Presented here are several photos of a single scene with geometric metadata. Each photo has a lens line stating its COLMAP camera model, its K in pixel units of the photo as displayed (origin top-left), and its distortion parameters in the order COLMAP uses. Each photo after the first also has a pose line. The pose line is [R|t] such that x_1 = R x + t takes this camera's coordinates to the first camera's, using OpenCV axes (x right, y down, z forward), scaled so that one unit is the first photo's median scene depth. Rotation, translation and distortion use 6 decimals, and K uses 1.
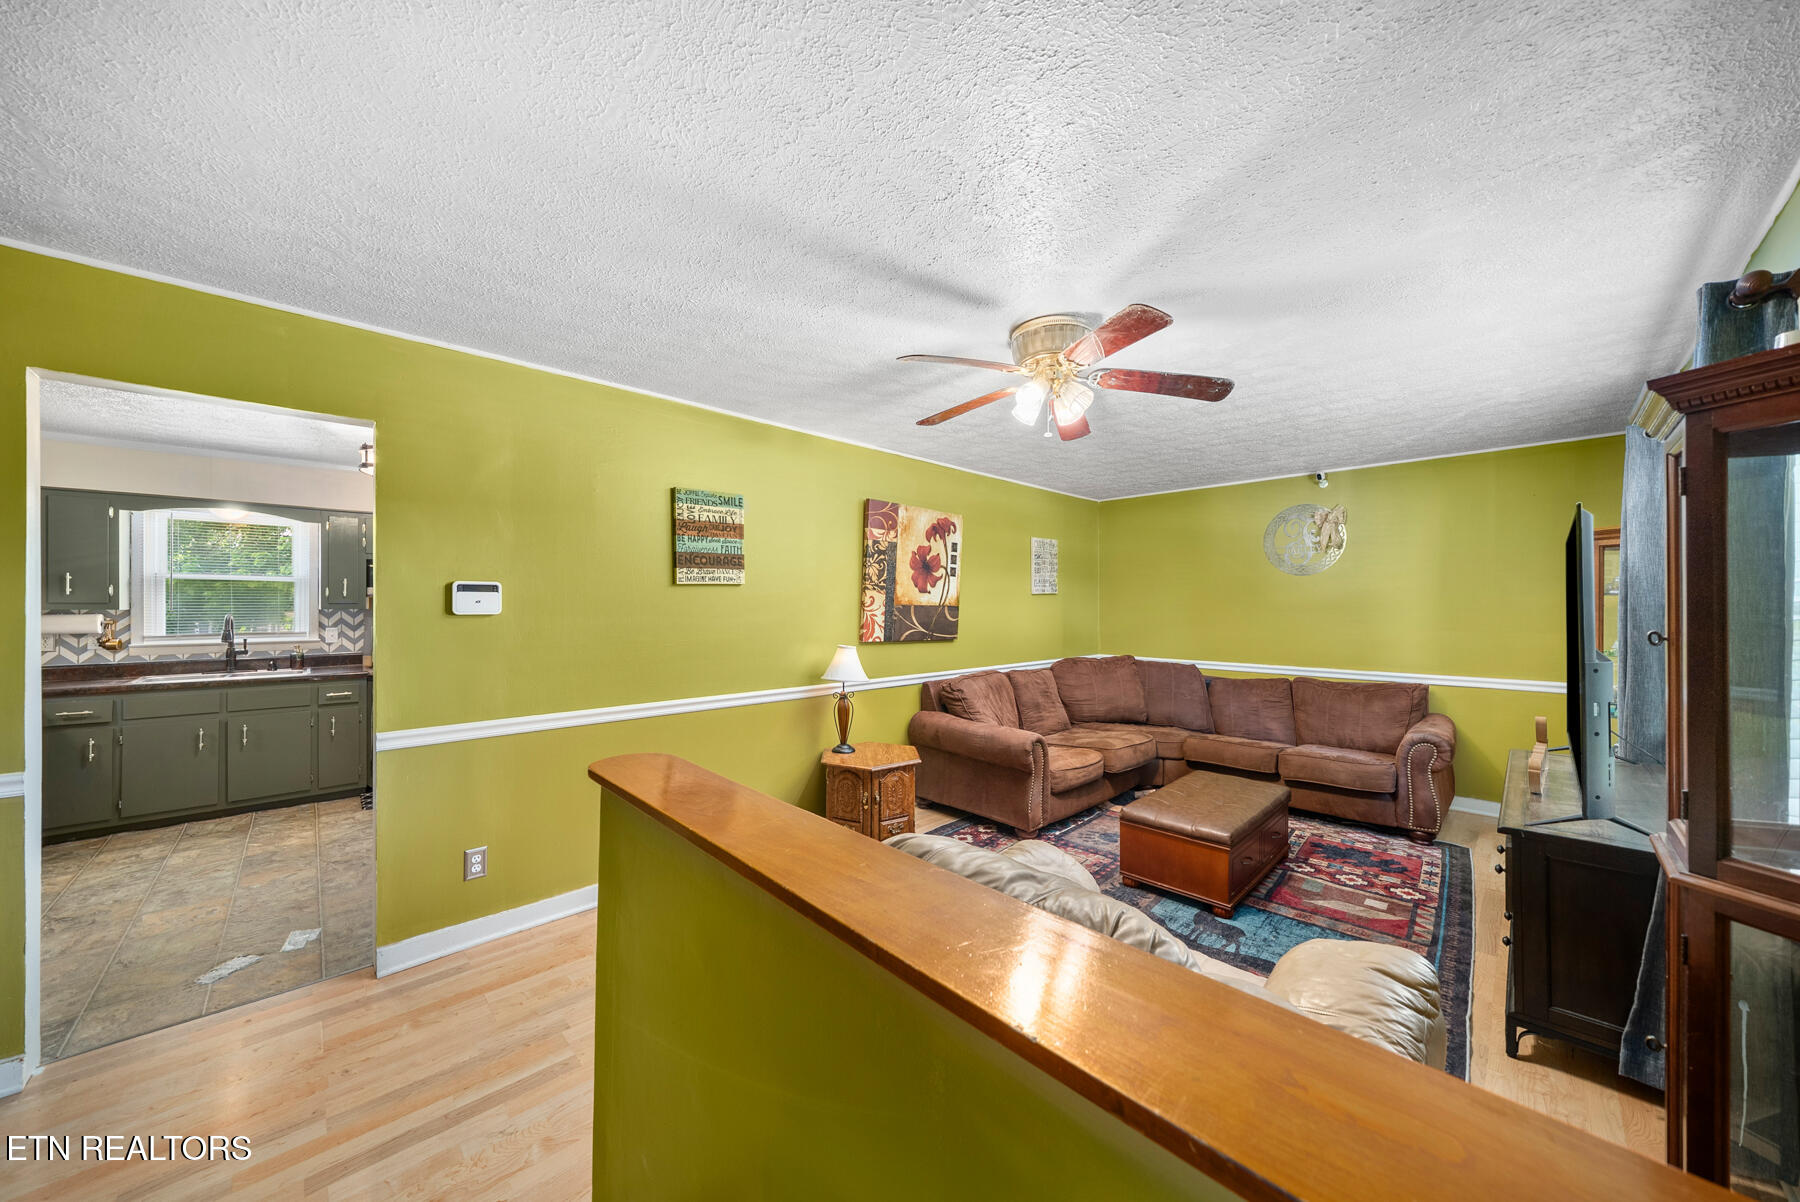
lens RADIAL K [[623.0, 0, 897.8], [0, 623.0, 609.0], [0, 0, 1]] dist [-0.002248, -0.000041]
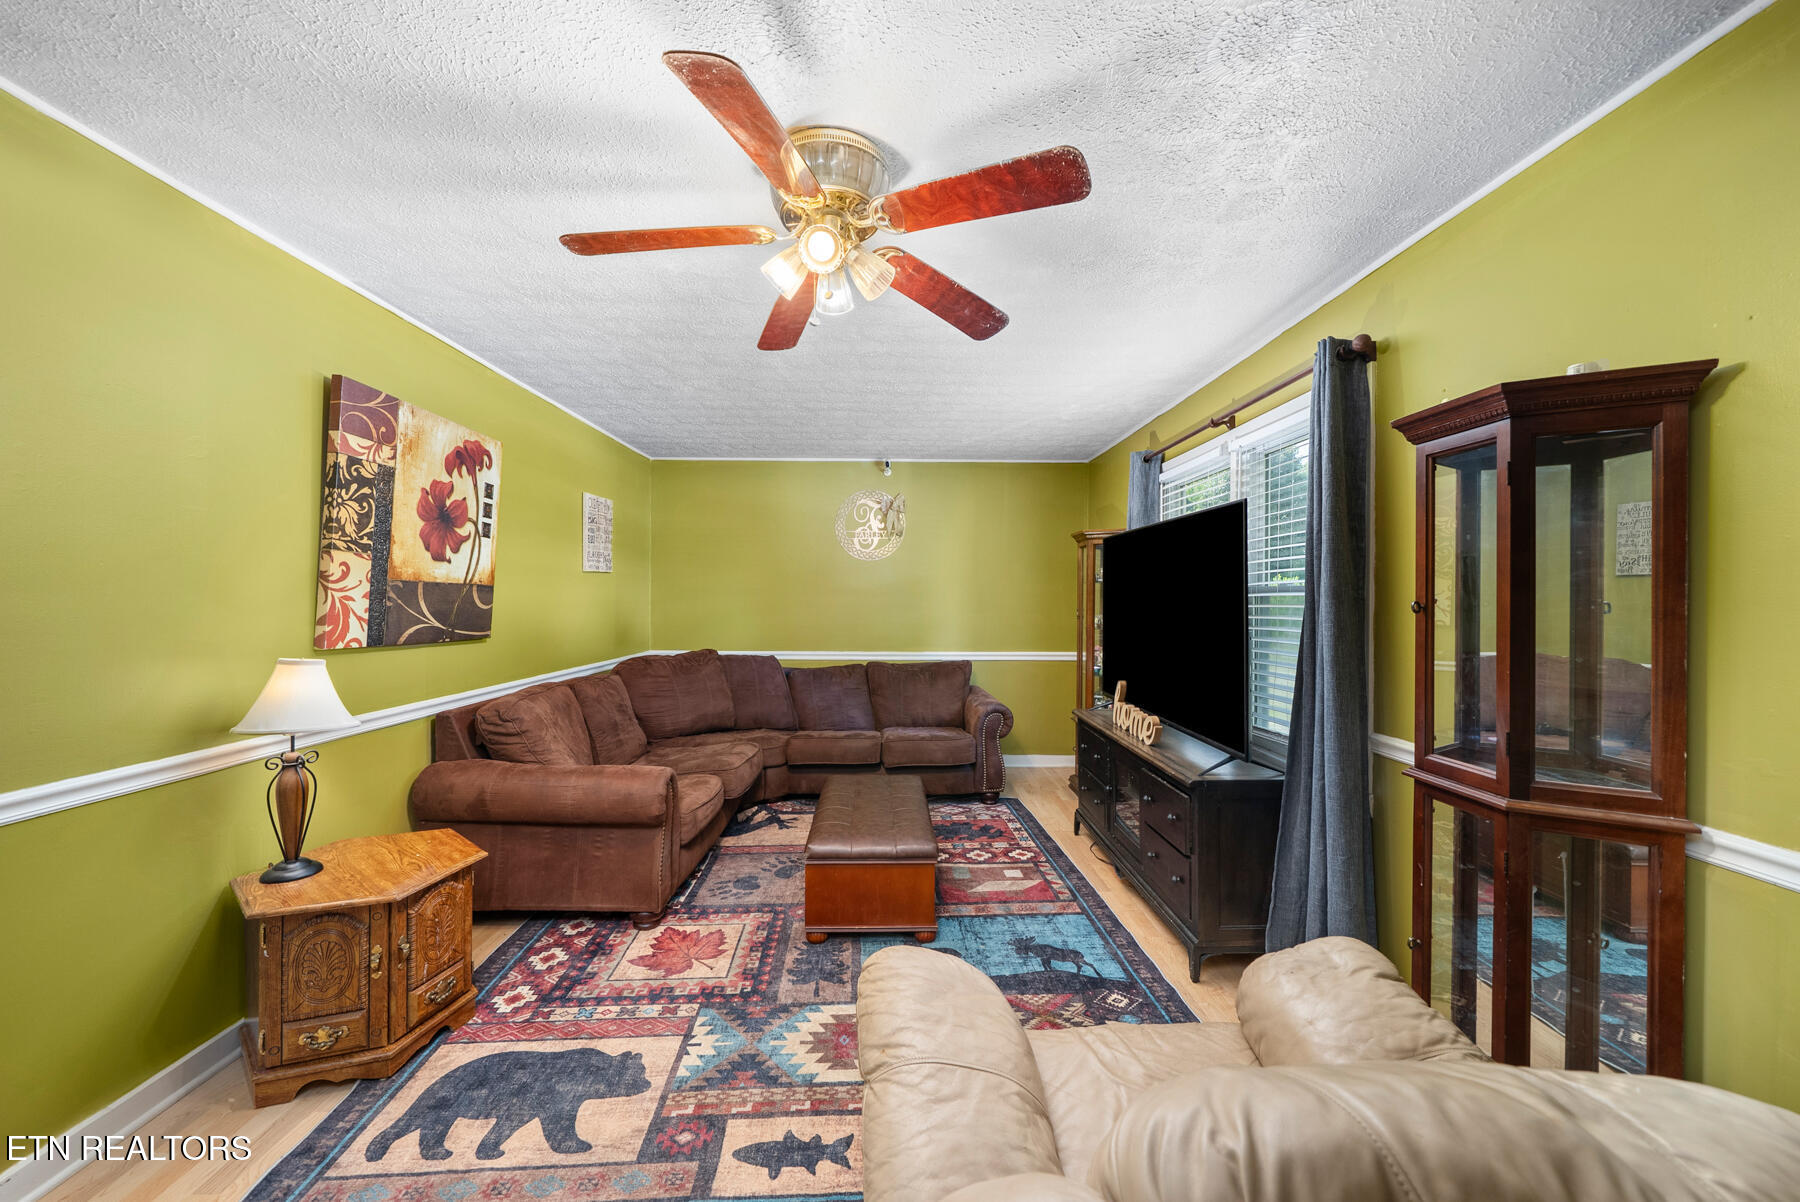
lens RADIAL K [[668.4, 0, 897.8], [0, 668.4, 598.3], [0, 0, 1]] dist [-0.011045, 0.000021]
pose [[0.682374, 0.001515, 0.731002, -0.132429], [-0.000485, 0.999999, -0.001619, 0.010693], [-0.731003, 0.000750, 0.682374, 0.275614]]
